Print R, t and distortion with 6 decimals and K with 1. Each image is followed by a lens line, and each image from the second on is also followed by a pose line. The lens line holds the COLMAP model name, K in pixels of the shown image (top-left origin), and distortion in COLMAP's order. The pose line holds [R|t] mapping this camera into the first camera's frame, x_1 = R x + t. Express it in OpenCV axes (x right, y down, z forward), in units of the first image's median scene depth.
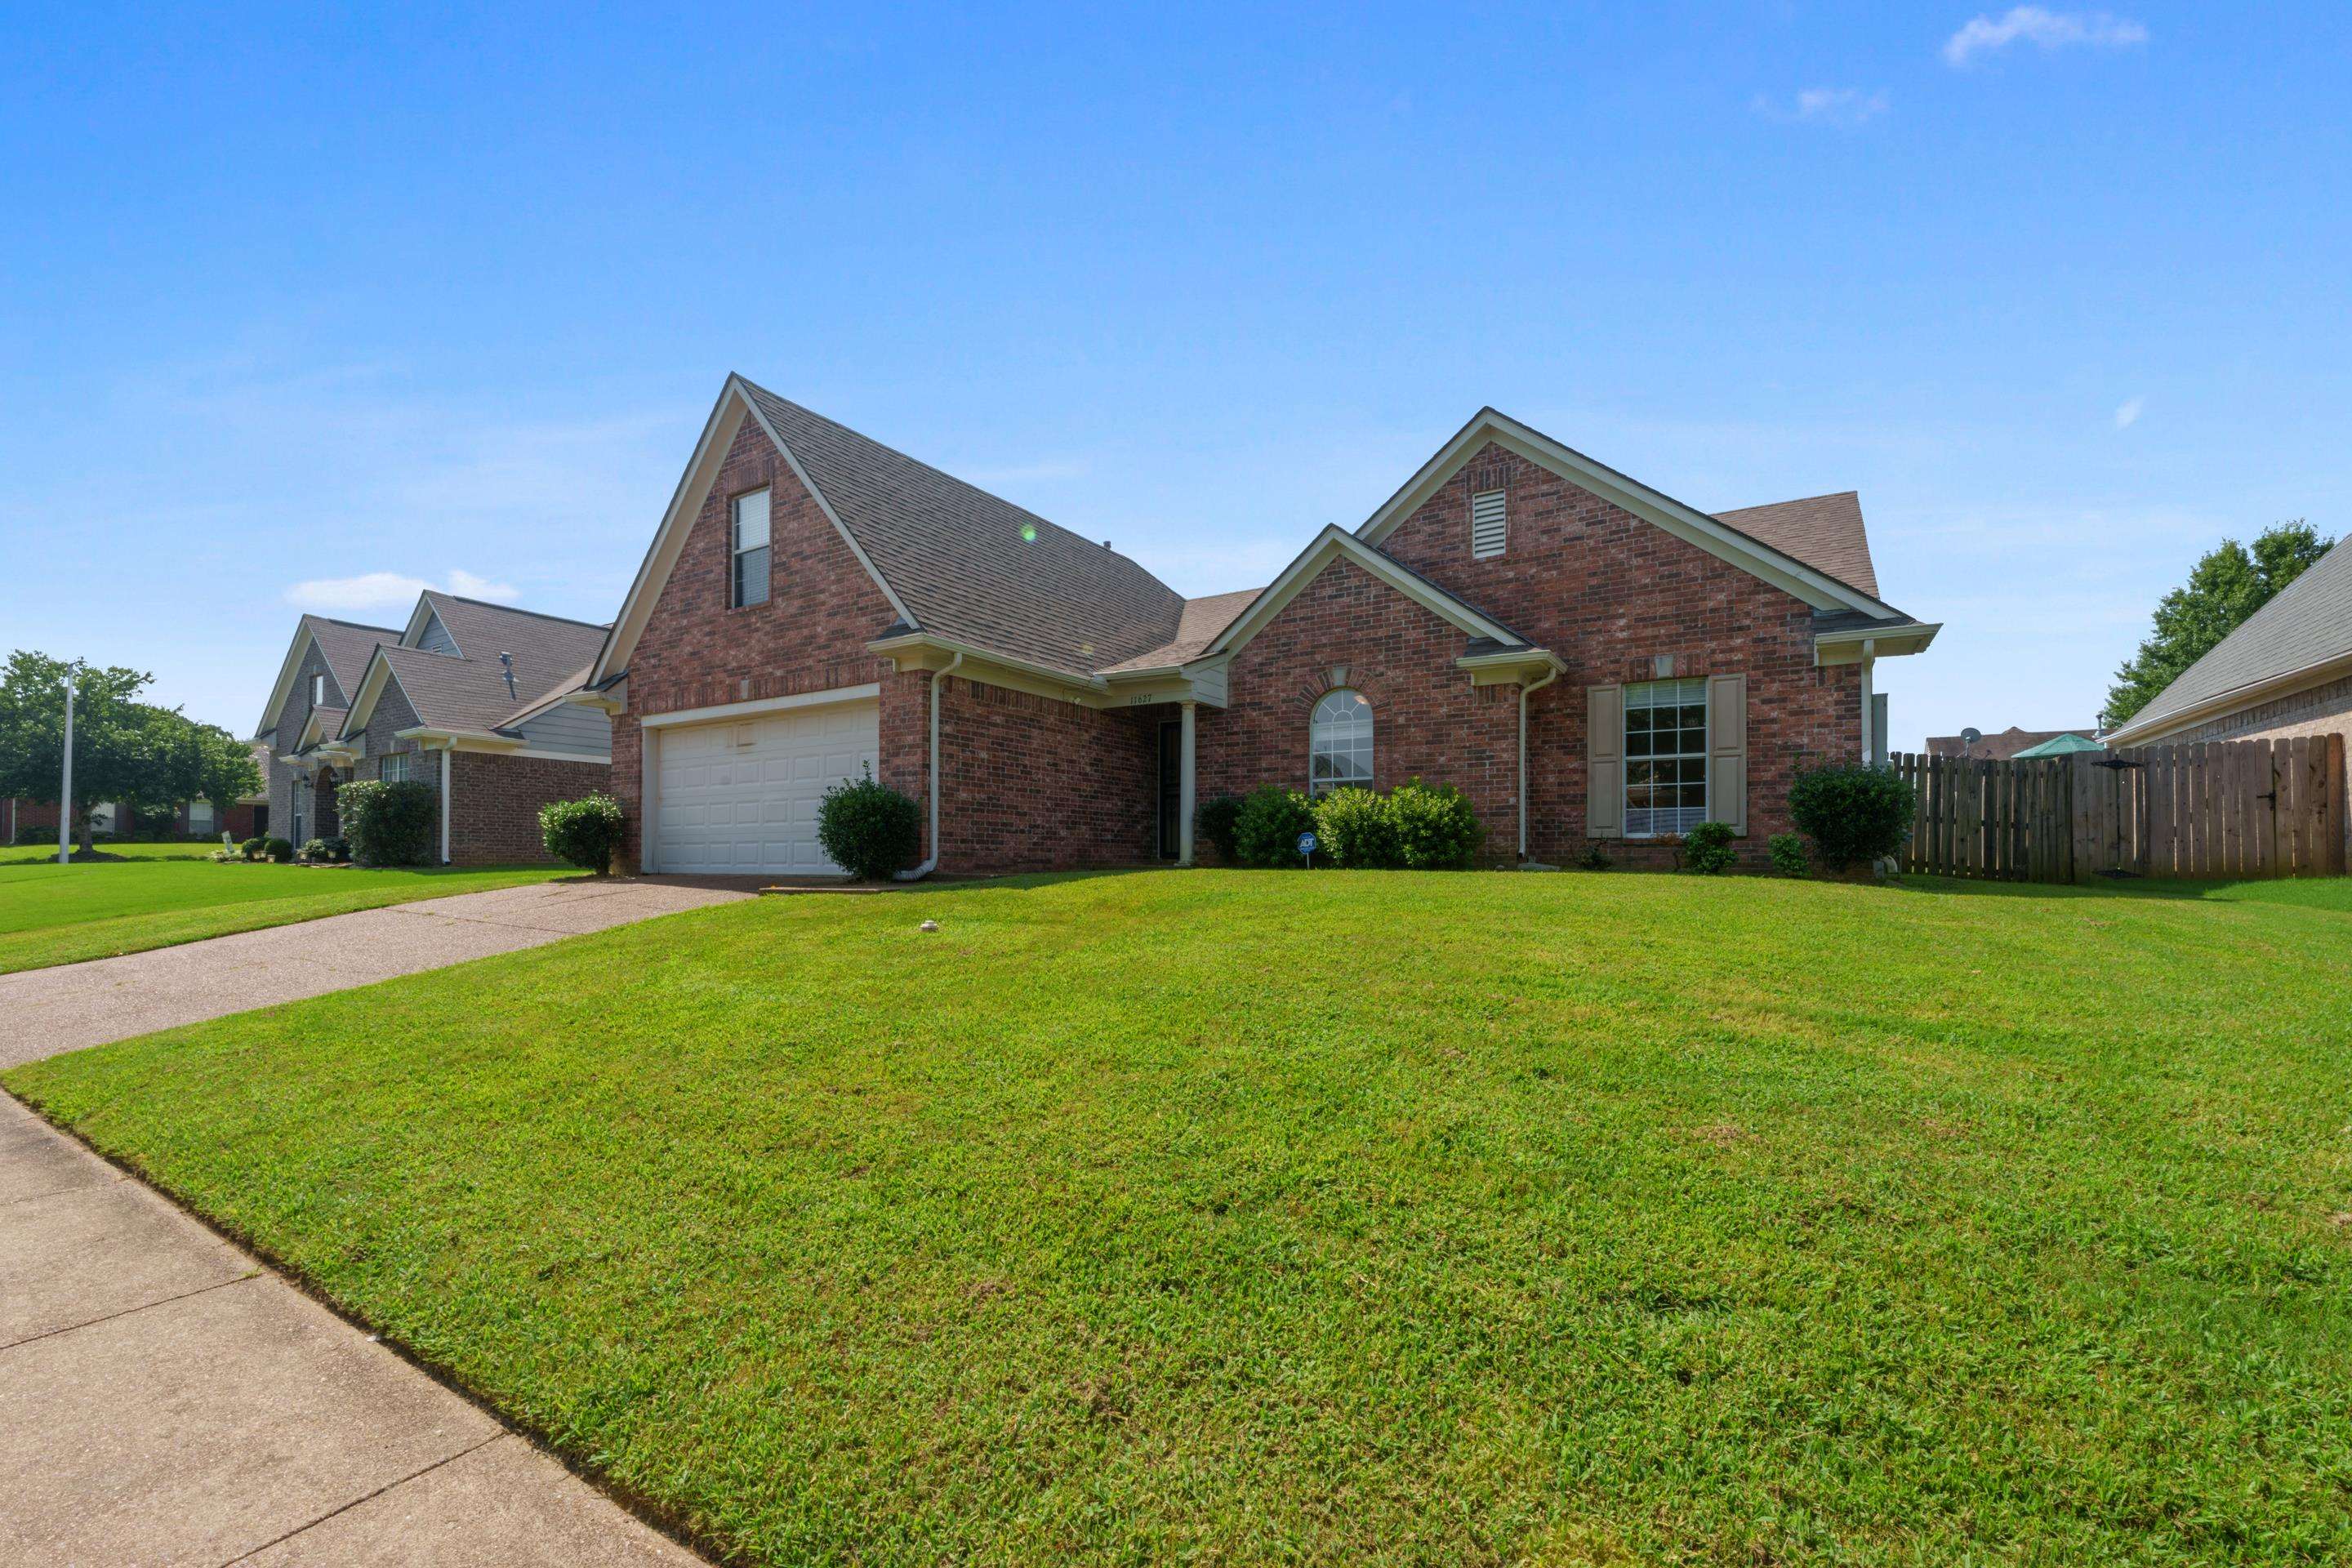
lens RADIAL K [[972.2, 0, 1140.3], [0, 972.2, 852.8], [0, 0, 1]] dist [0.001182, -0.002046]
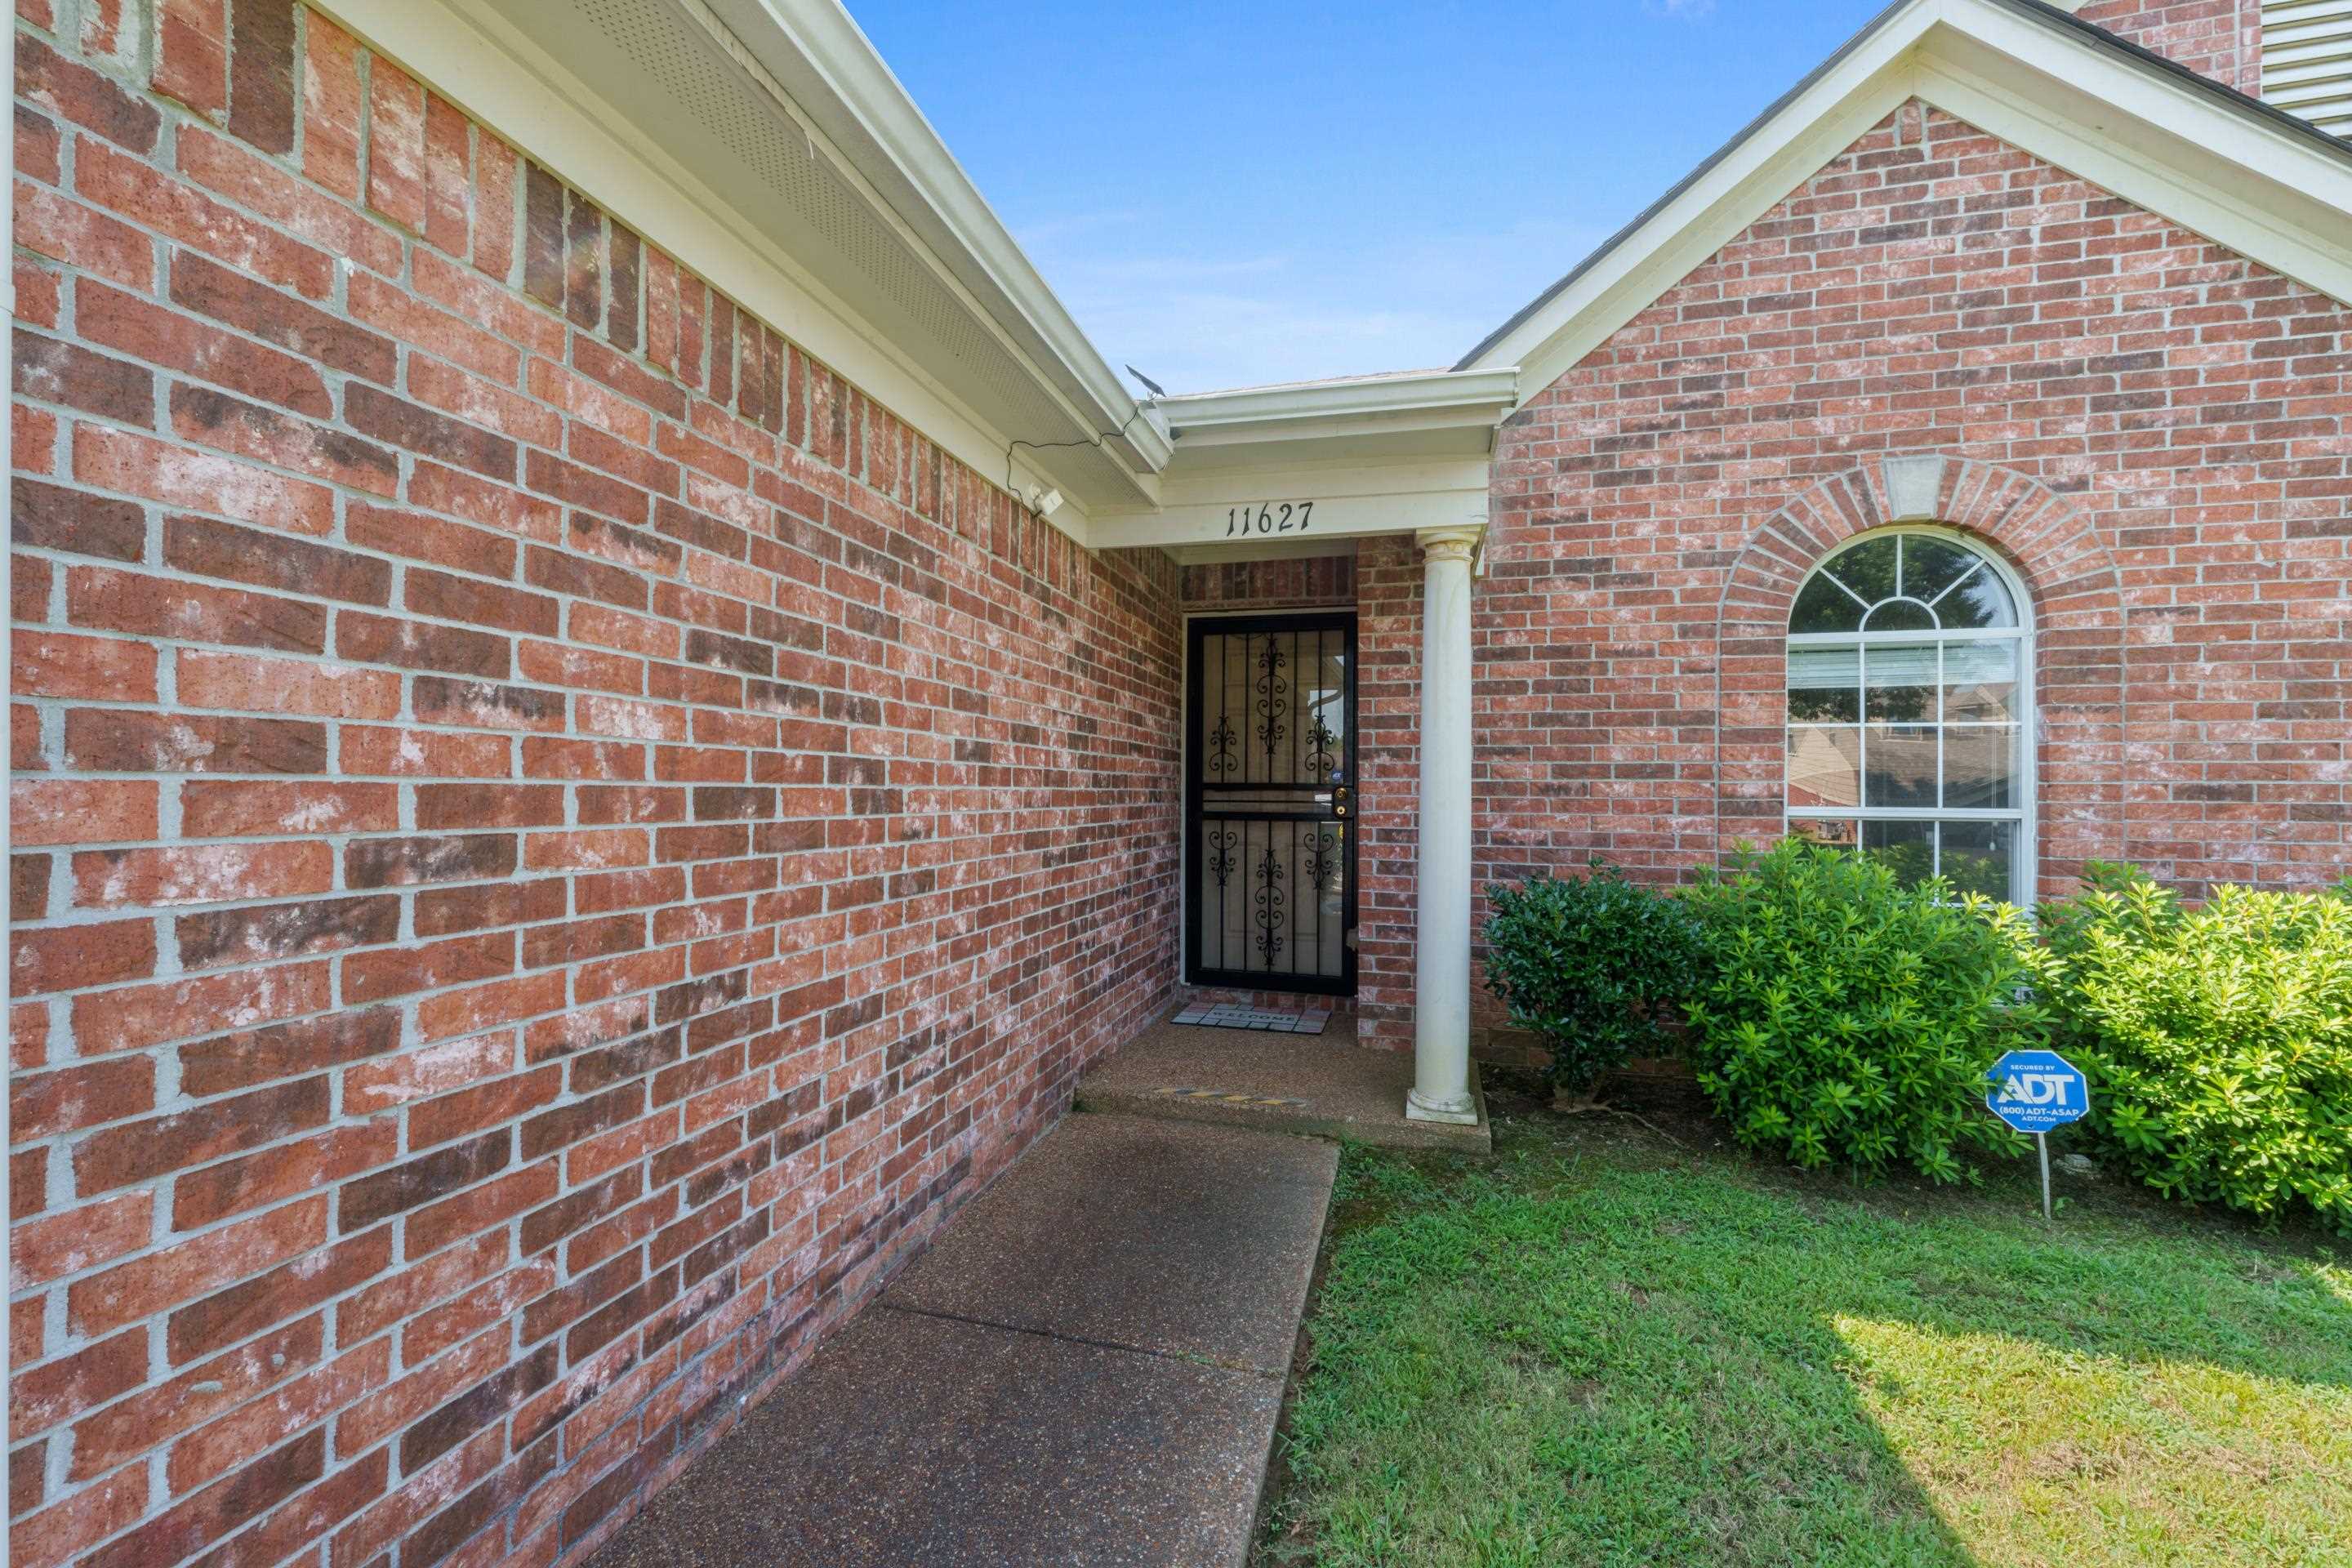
lens RADIAL K [[972.2, 0, 1162.7], [0, 972.2, 782.1], [0, 0, 1]] dist [0.001182, -0.002046]
pose [[0.953511, 0.004137, 0.301329, -0.120743], [-0.005422, 0.999979, 0.003427, -0.087085], [-0.301309, -0.004902, 0.953514, 0.783732]]
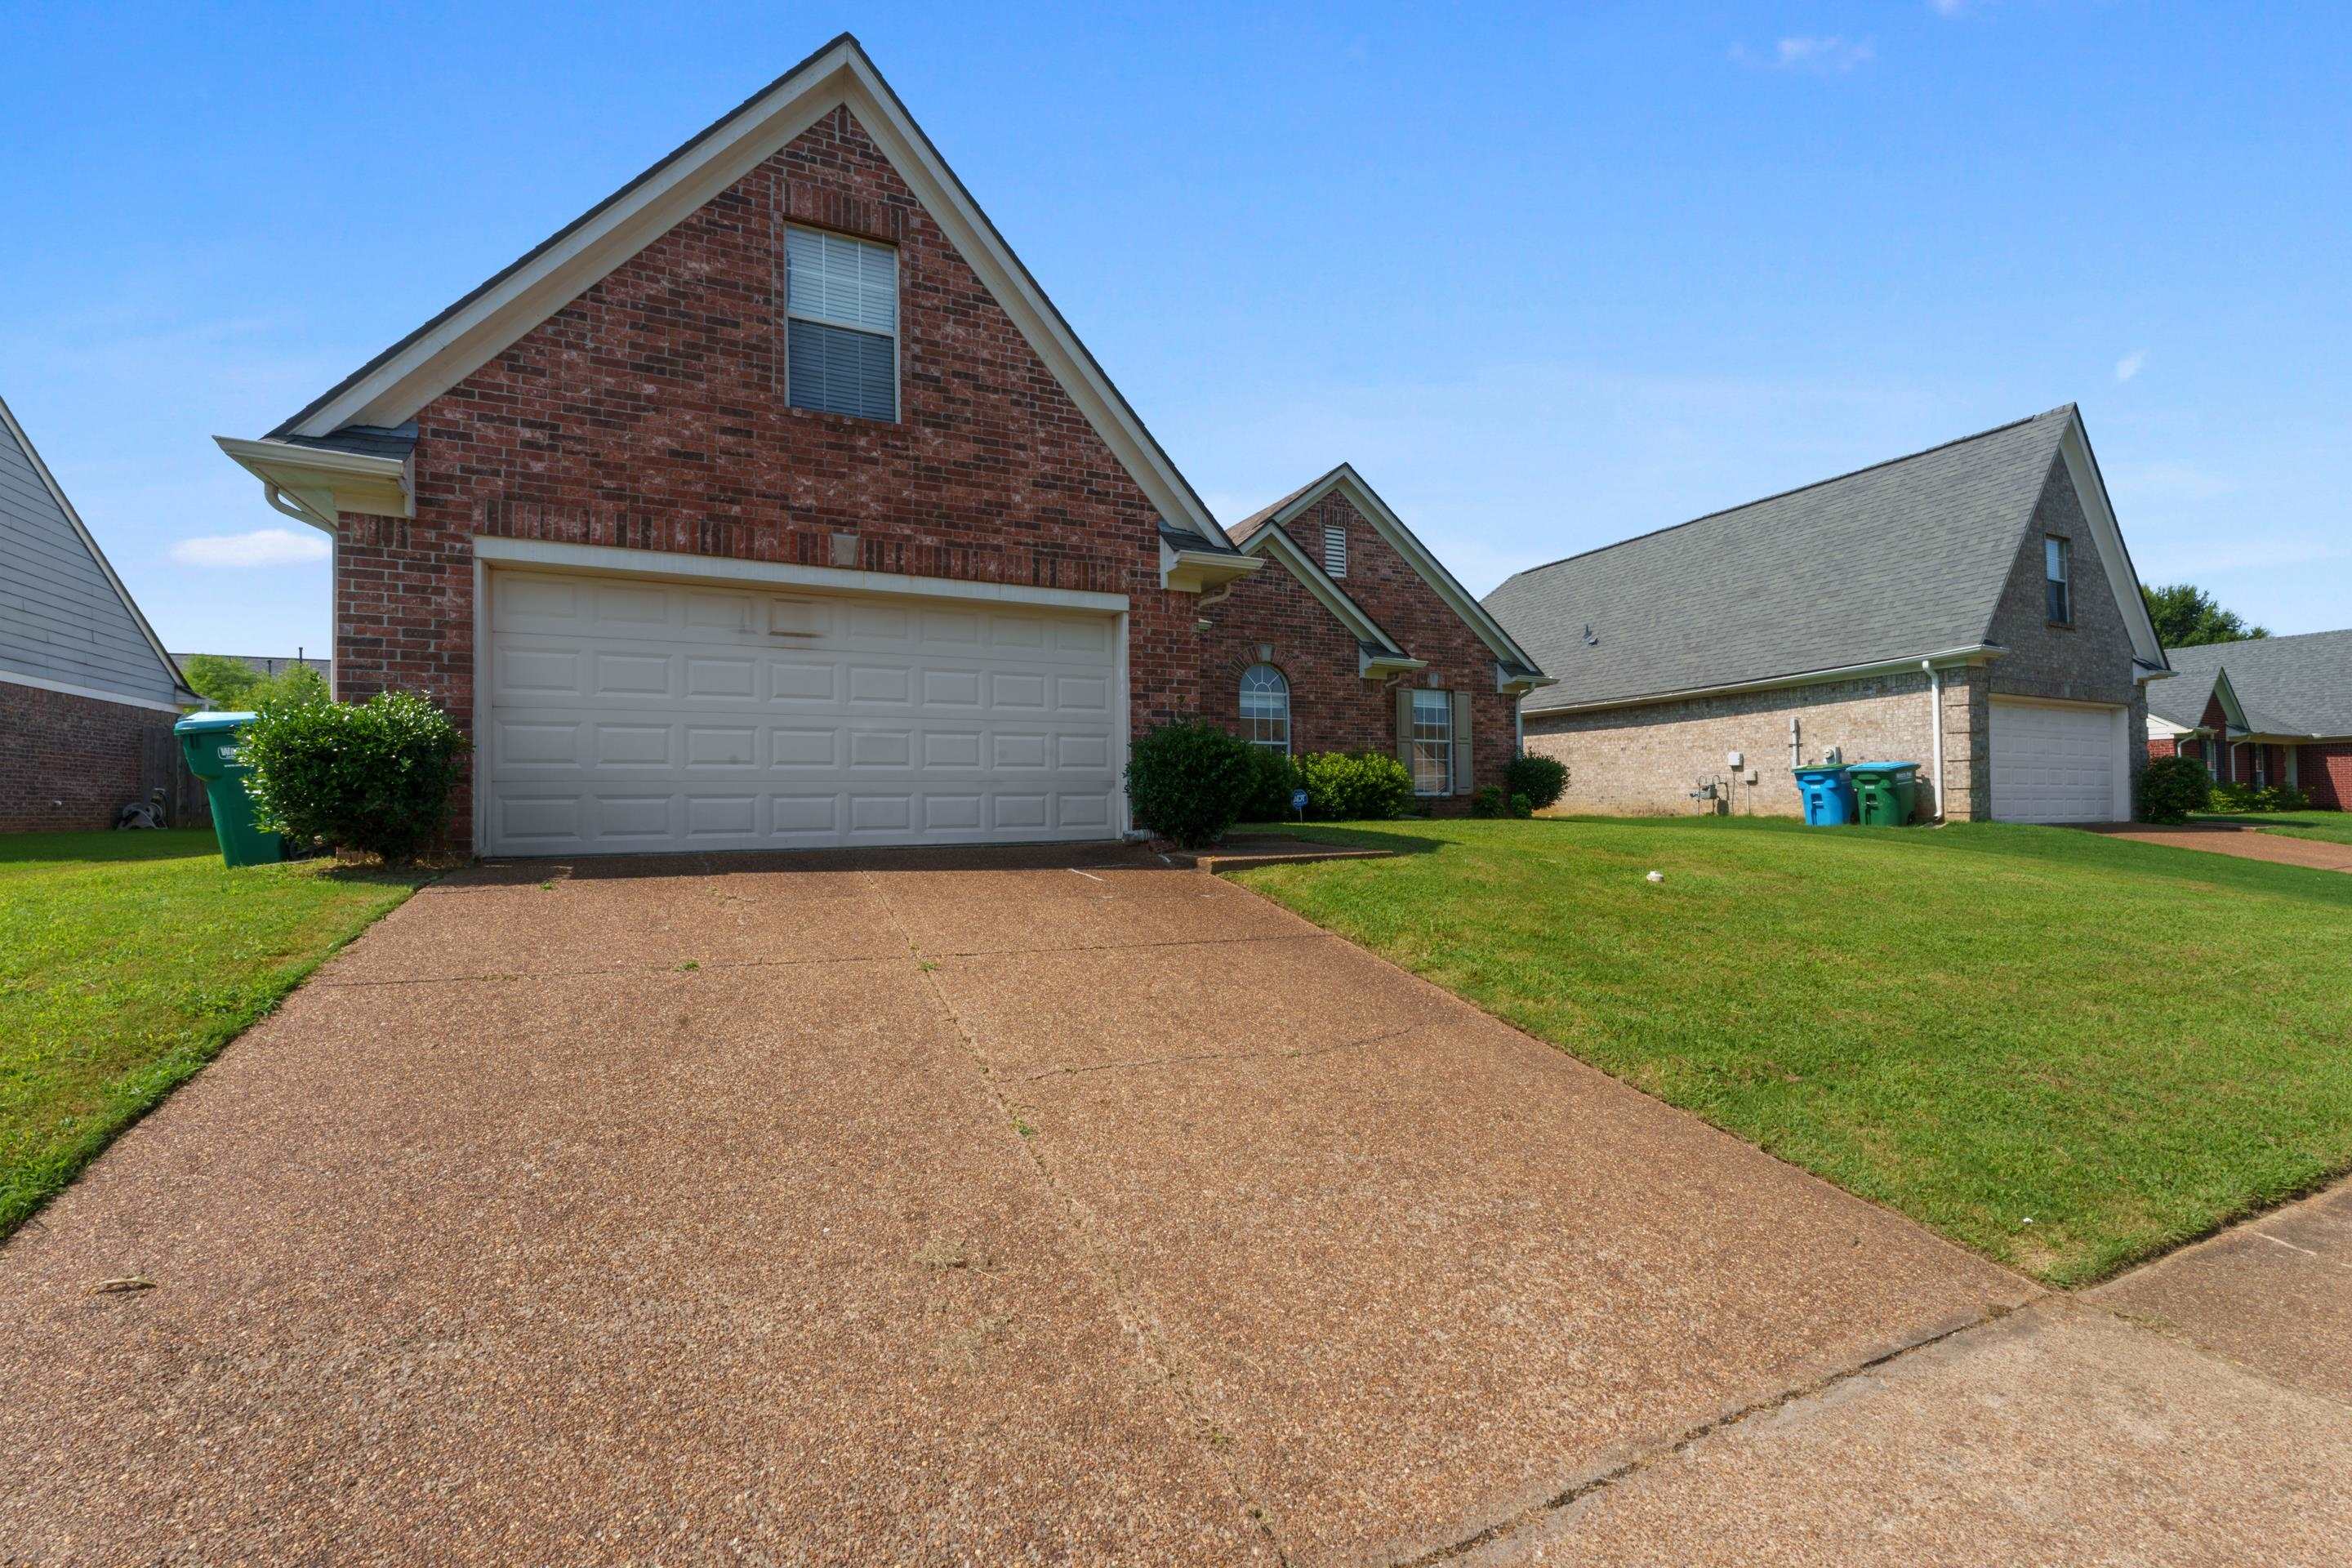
lens RADIAL K [[972.2, 0, 1180.7], [0, 972.2, 795.8], [0, 0, 1]] dist [0.001182, -0.002046]
pose [[0.514428, 0.003934, 0.857525, -0.837043], [0.007207, 0.999934, -0.008910, -0.003730], [-0.857503, 0.010764, 0.514366, 0.504996]]
